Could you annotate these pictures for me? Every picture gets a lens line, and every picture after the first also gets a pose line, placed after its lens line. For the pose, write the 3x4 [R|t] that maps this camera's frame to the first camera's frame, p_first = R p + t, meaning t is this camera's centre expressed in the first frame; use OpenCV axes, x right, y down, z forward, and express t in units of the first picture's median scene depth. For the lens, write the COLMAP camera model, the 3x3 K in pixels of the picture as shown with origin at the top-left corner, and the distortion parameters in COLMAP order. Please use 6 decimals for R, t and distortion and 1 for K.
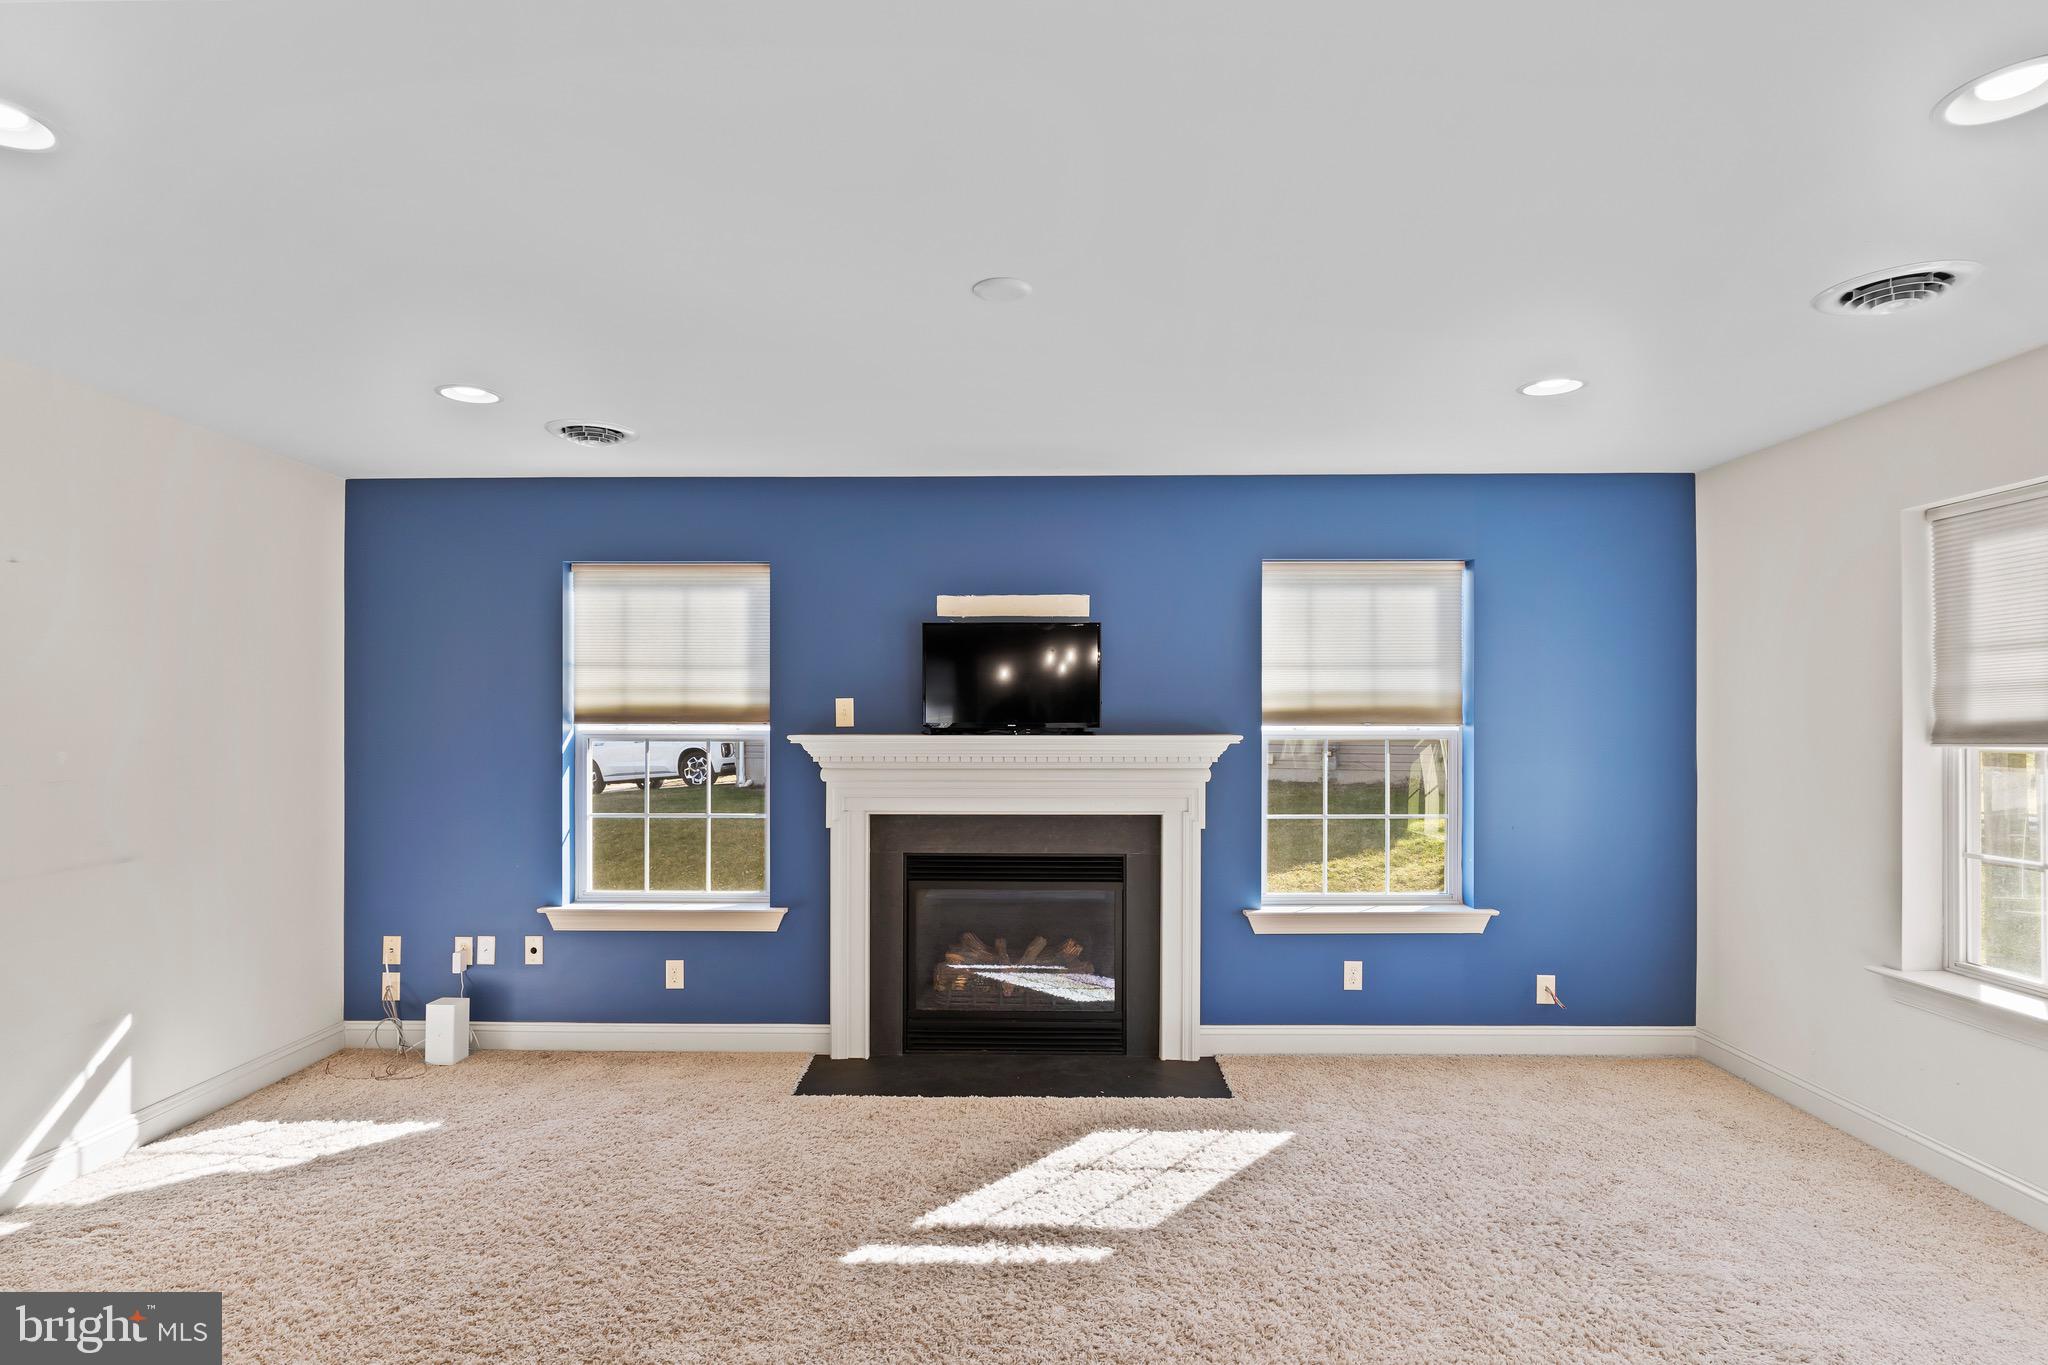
lens RADIAL K [[1045.9, 0, 1018.2], [0, 1045.9, 723.6], [0, 0, 1]] dist [-0.006128, 0.003846]
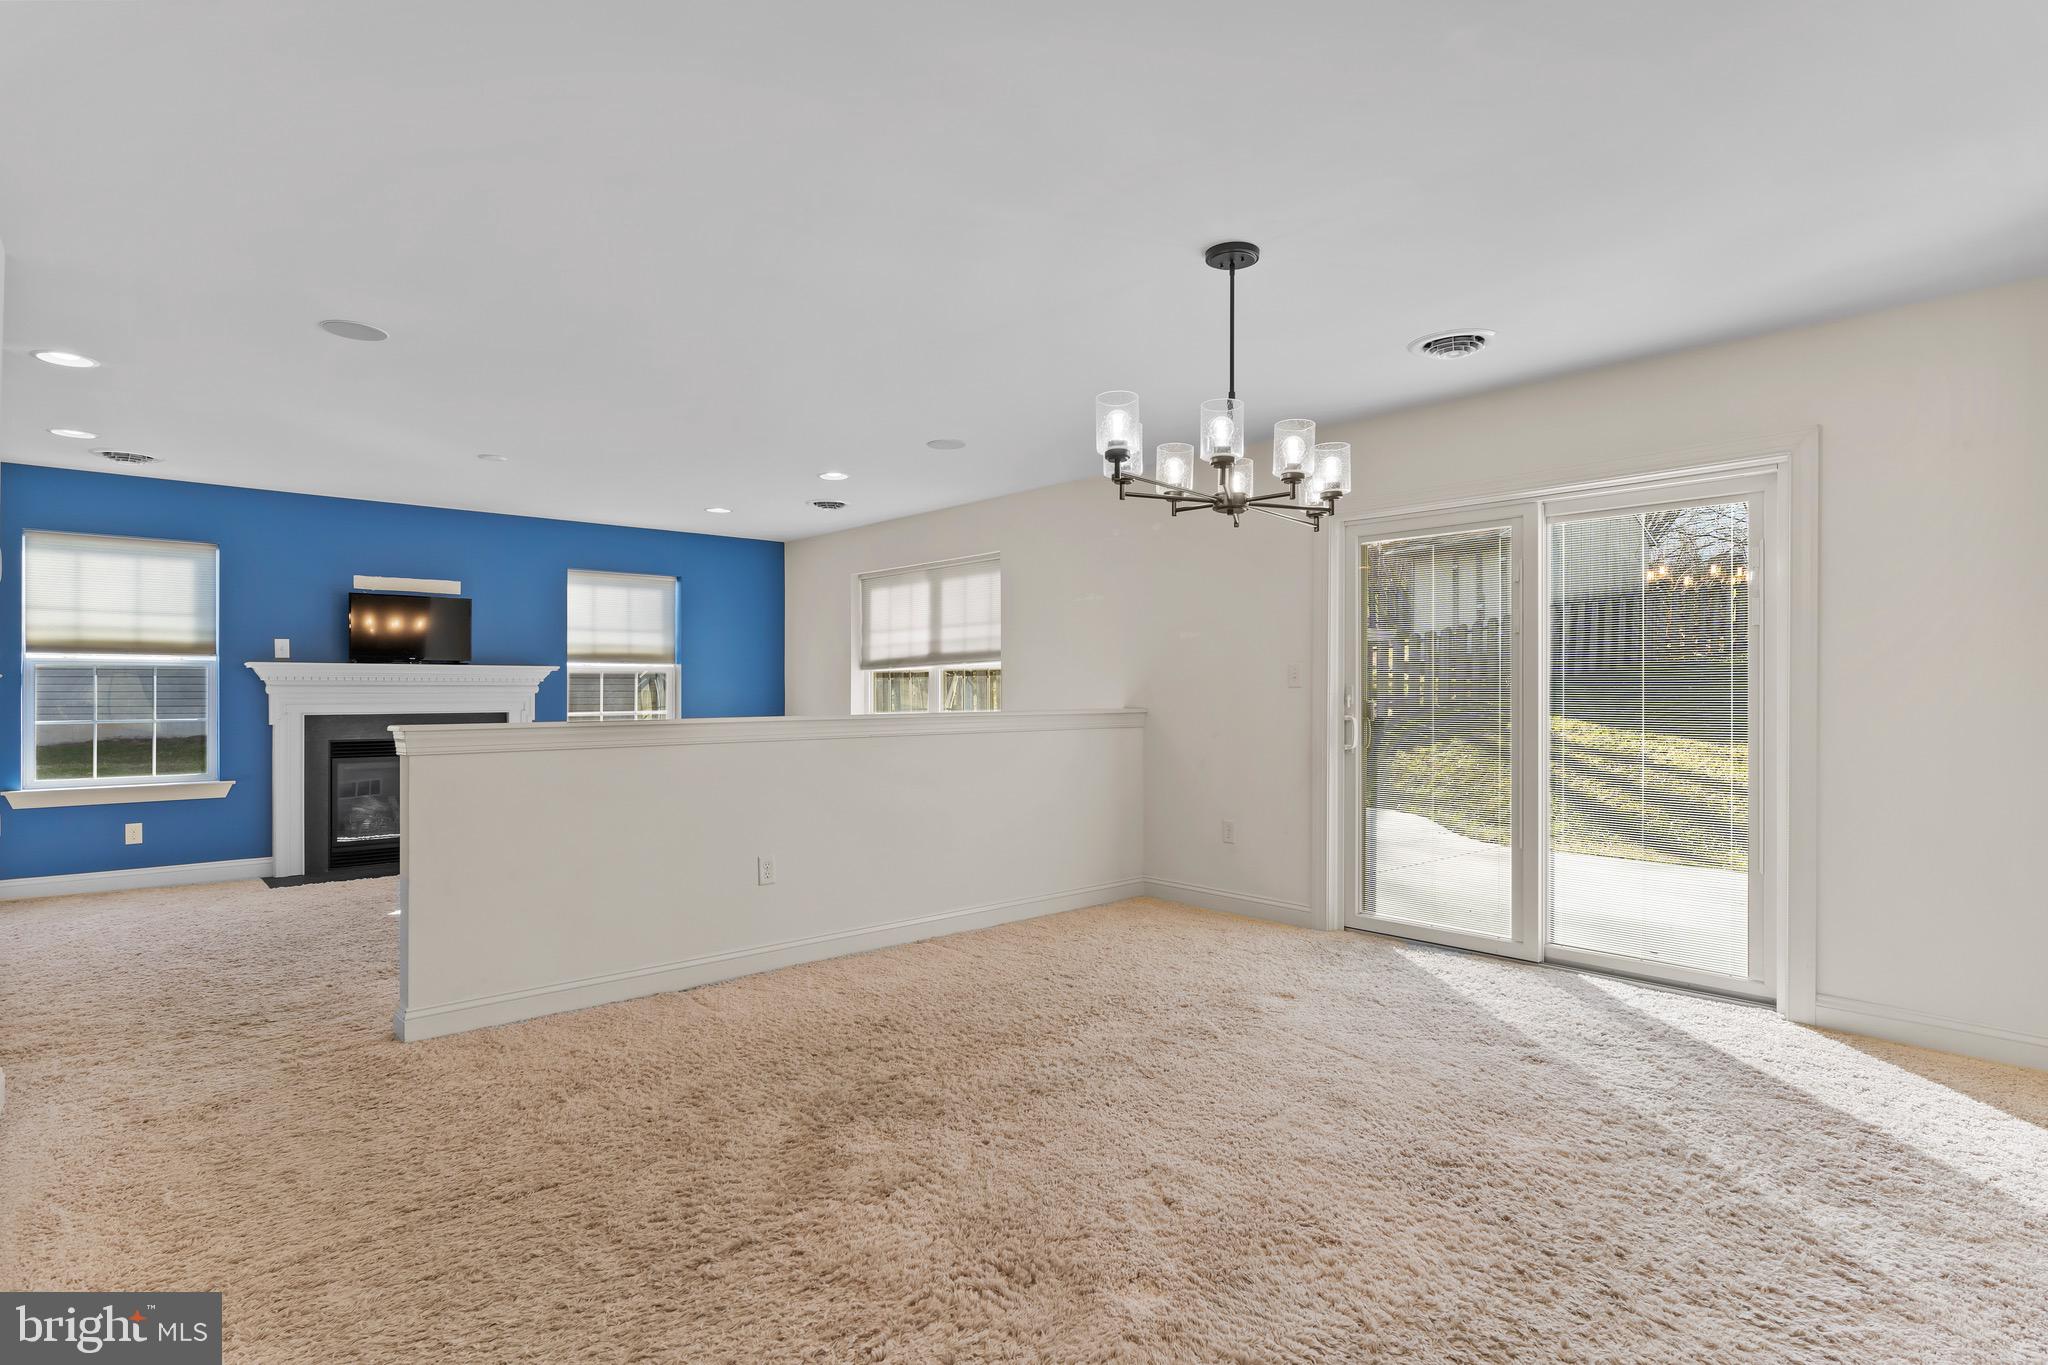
lens RADIAL K [[1045.9, 0, 1024.0], [0, 1045.9, 693.0], [0, 0, 1]] dist [-0.006128, 0.003846]
pose [[0.731242, -0.002372, 0.682114, -0.411075], [0.006282, 0.999975, -0.003257, 0.065332], [-0.682089, 0.006666, 0.731239, -0.826532]]
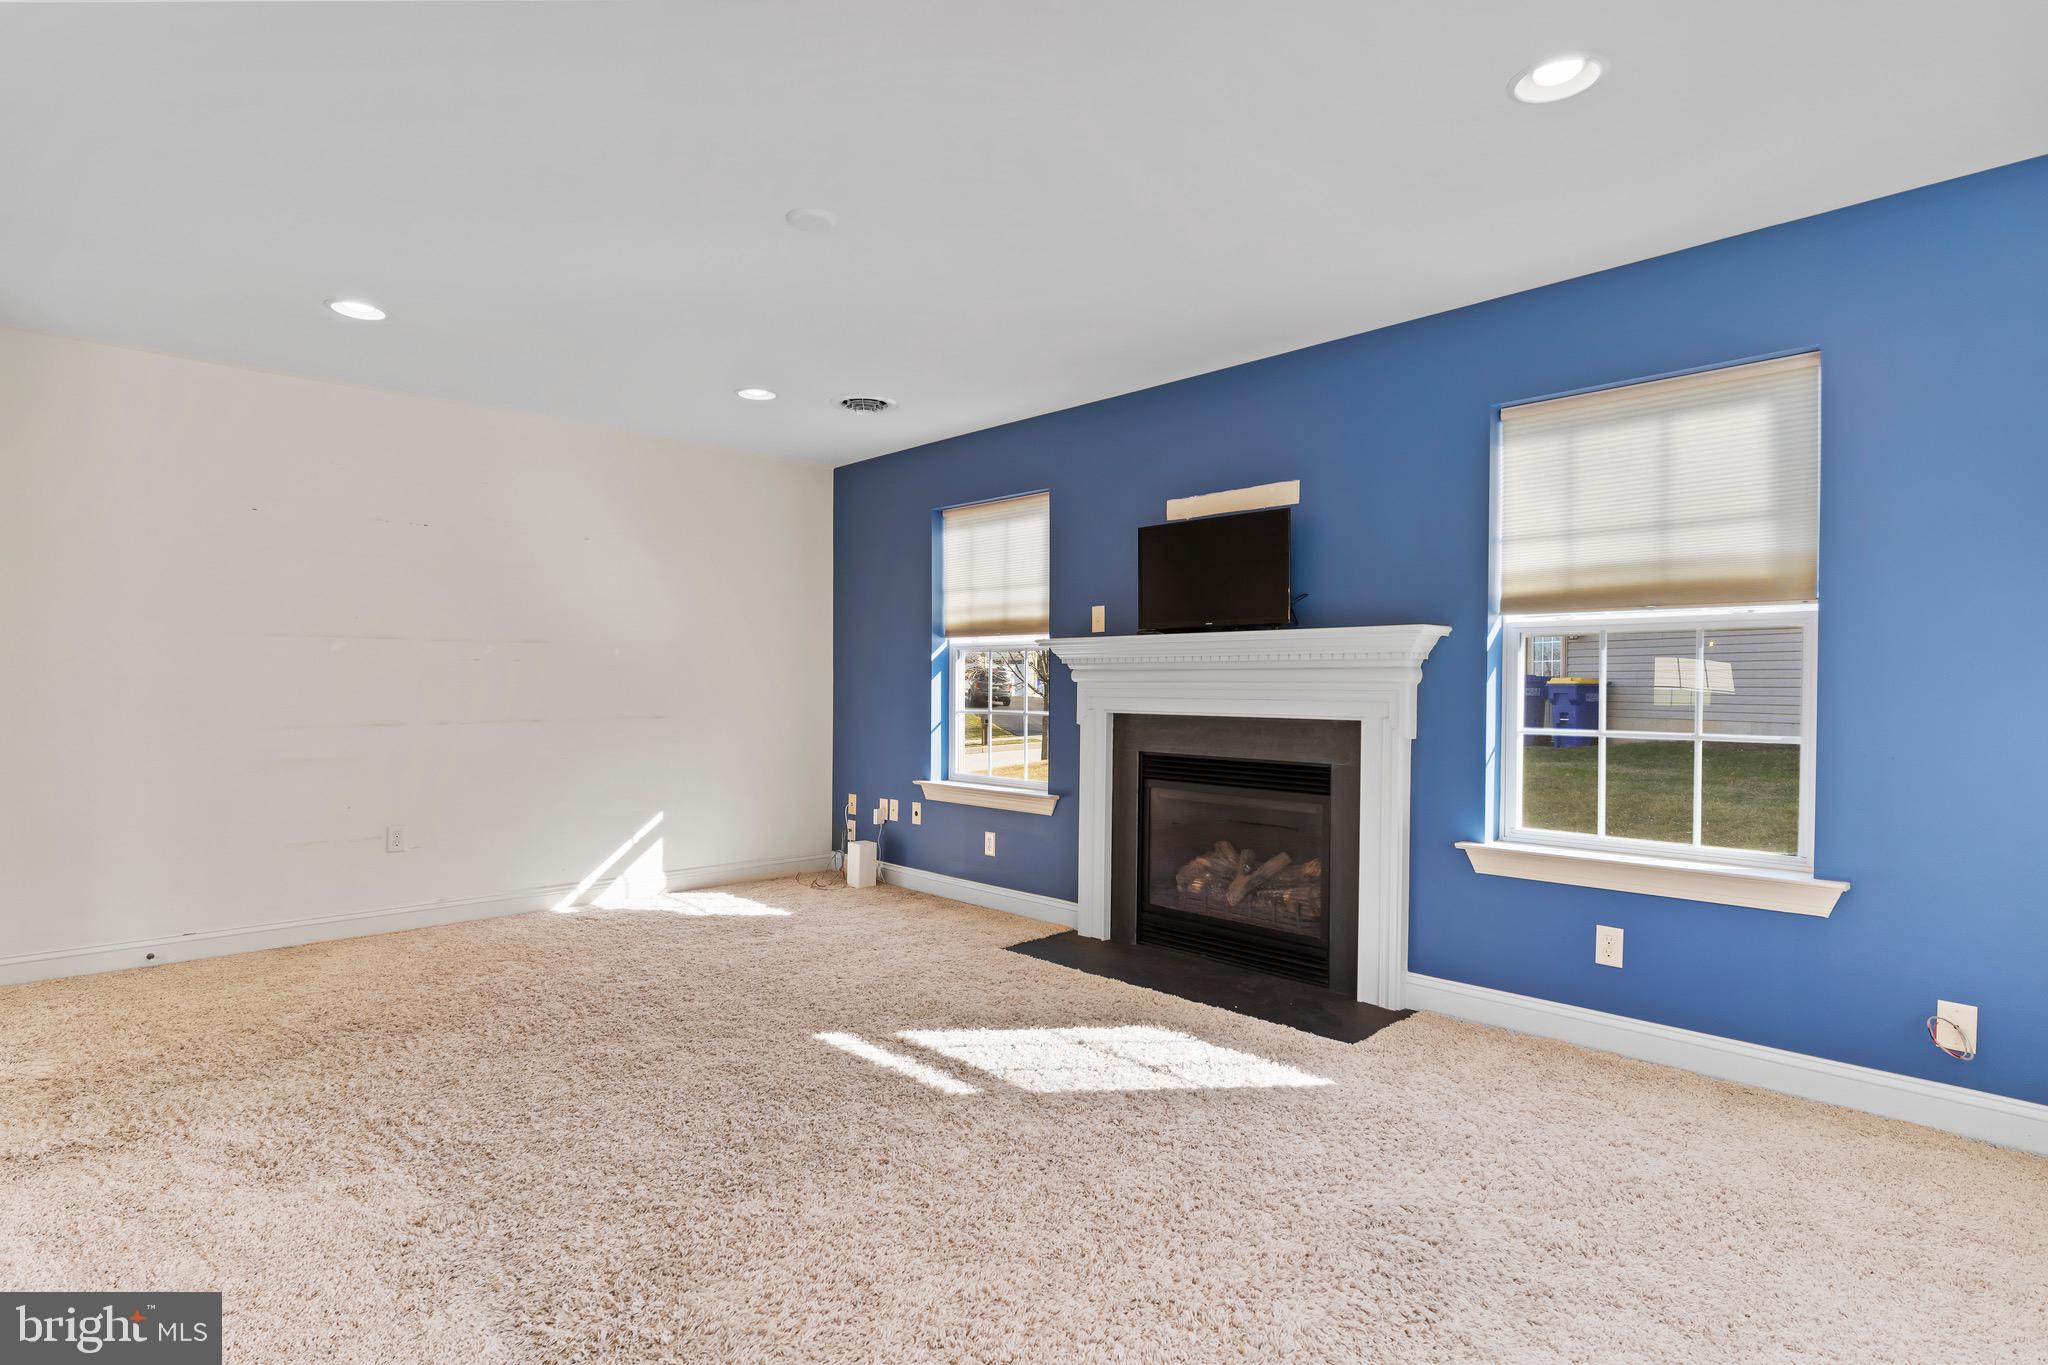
lens RADIAL K [[1045.9, 0, 1032.1], [0, 1045.9, 690.4], [0, 0, 1]] dist [-0.006128, 0.003846]
pose [[0.708156, 0.007785, -0.706013, 0.552578], [-0.007402, 0.999966, 0.003603, 0.060023], [0.706017, 0.002674, 0.708190, 0.186383]]
